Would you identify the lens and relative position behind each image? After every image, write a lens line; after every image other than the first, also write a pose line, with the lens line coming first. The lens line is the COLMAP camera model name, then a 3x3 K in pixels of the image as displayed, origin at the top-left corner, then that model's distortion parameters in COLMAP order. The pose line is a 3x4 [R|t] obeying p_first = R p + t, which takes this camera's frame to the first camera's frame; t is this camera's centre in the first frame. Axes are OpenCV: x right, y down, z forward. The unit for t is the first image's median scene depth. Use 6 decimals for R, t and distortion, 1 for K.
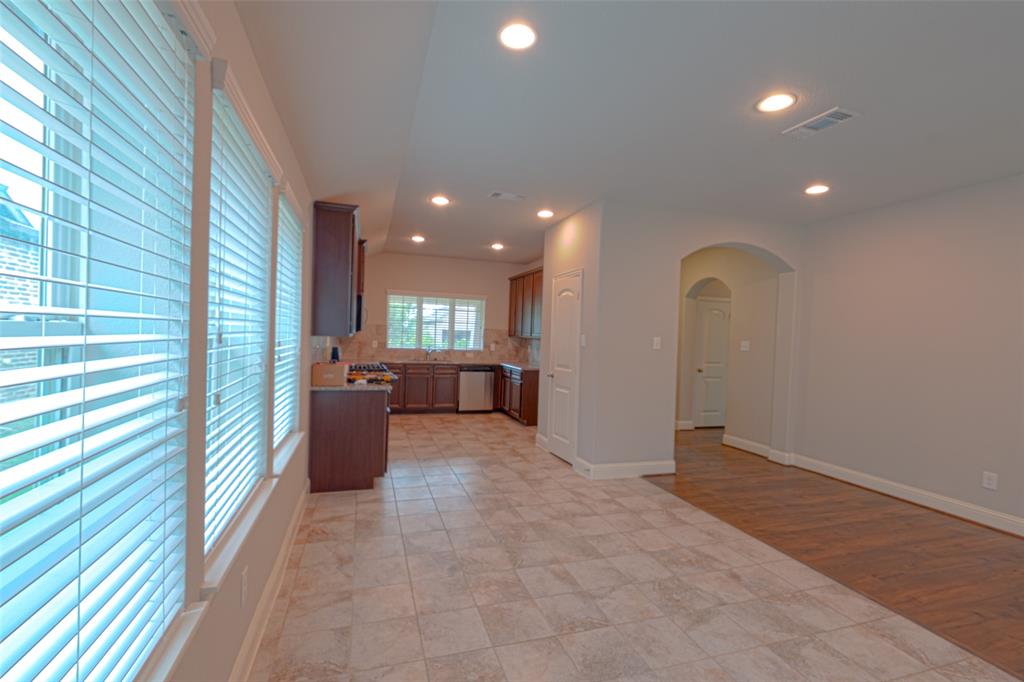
lens RADIAL K [[463.6, 0, 507.4], [0, 463.6, 341.8], [0, 0, 1]] dist [0.005306, -0.000297]
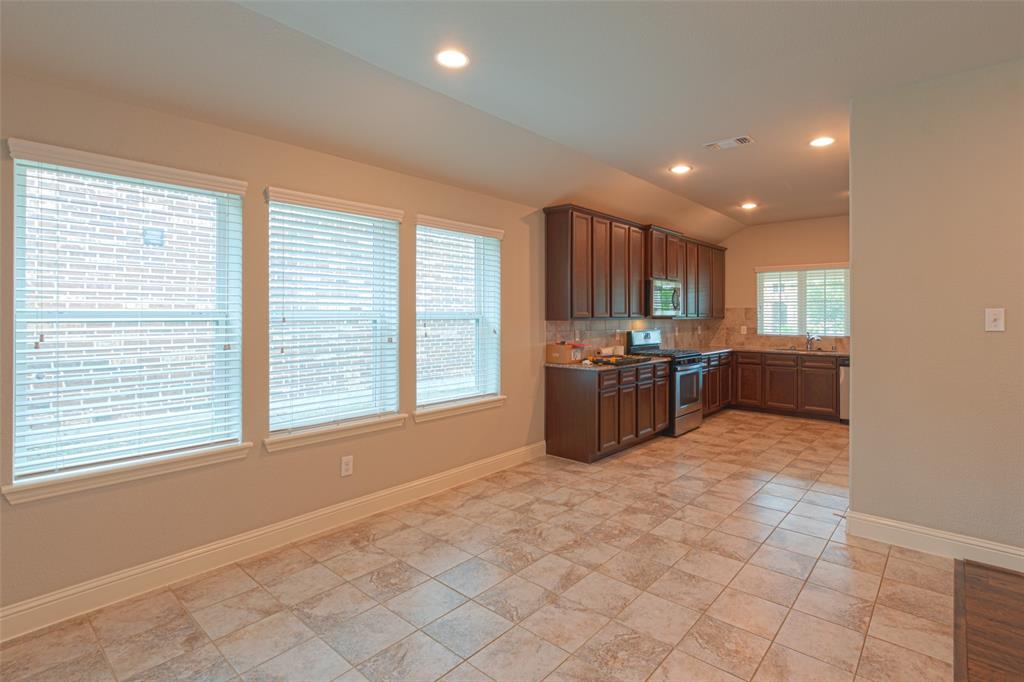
lens RADIAL K [[501.3, 0, 521.5], [0, 501.3, 313.5], [0, 0, 1]] dist [-0.000326, -0.001148]
pose [[0.515083, -0.035035, -0.856424, 0.730528], [0.003119, 0.999234, -0.039001, 0.021762], [0.857135, 0.017418, 0.514797, 0.320194]]
